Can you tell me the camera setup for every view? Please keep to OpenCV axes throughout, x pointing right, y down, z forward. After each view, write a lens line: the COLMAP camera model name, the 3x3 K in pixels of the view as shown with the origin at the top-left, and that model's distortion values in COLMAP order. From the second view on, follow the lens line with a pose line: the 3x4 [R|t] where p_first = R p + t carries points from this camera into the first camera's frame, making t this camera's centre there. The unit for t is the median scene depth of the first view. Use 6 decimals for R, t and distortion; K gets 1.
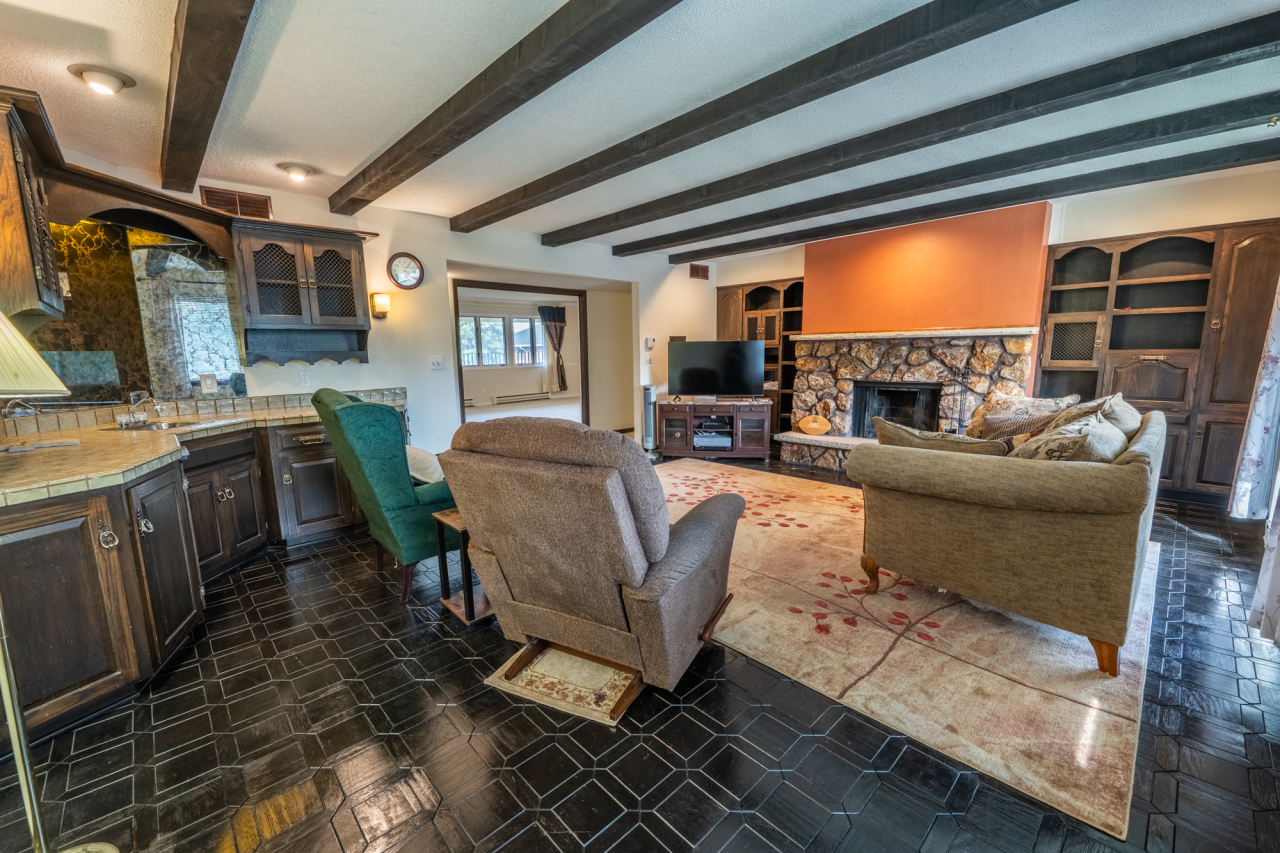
lens RADIAL K [[518.3, 0, 645.8], [0, 518.3, 421.2], [0, 0, 1]] dist [0.008247, -0.001954]
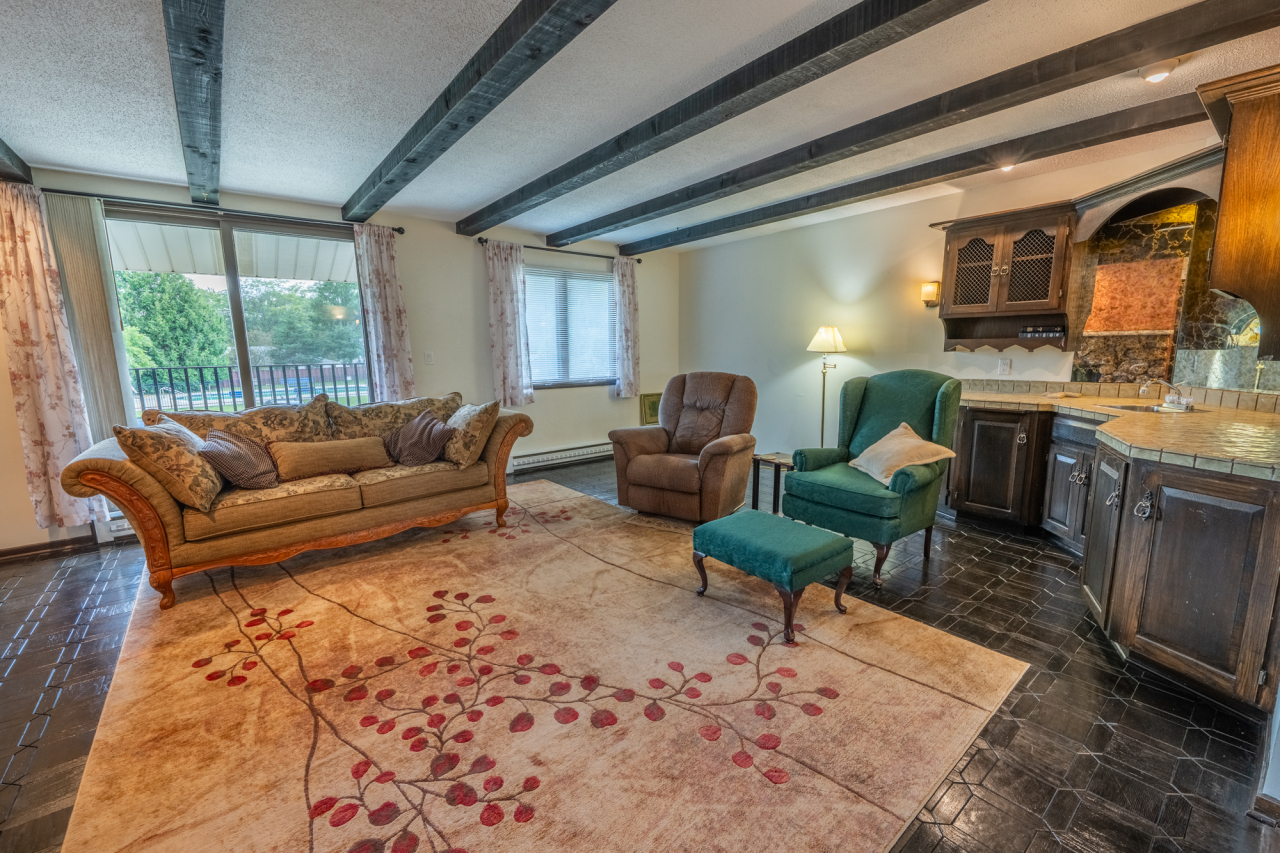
lens RADIAL K [[518.3, 0, 643.2], [0, 518.3, 426.2], [0, 0, 1]] dist [0.008247, -0.001954]
pose [[-0.995084, 0.011239, 0.098400, -0.049294], [0.039744, 0.955346, 0.292803, -0.193644], [-0.090715, 0.295275, -0.951096, 1.363604]]
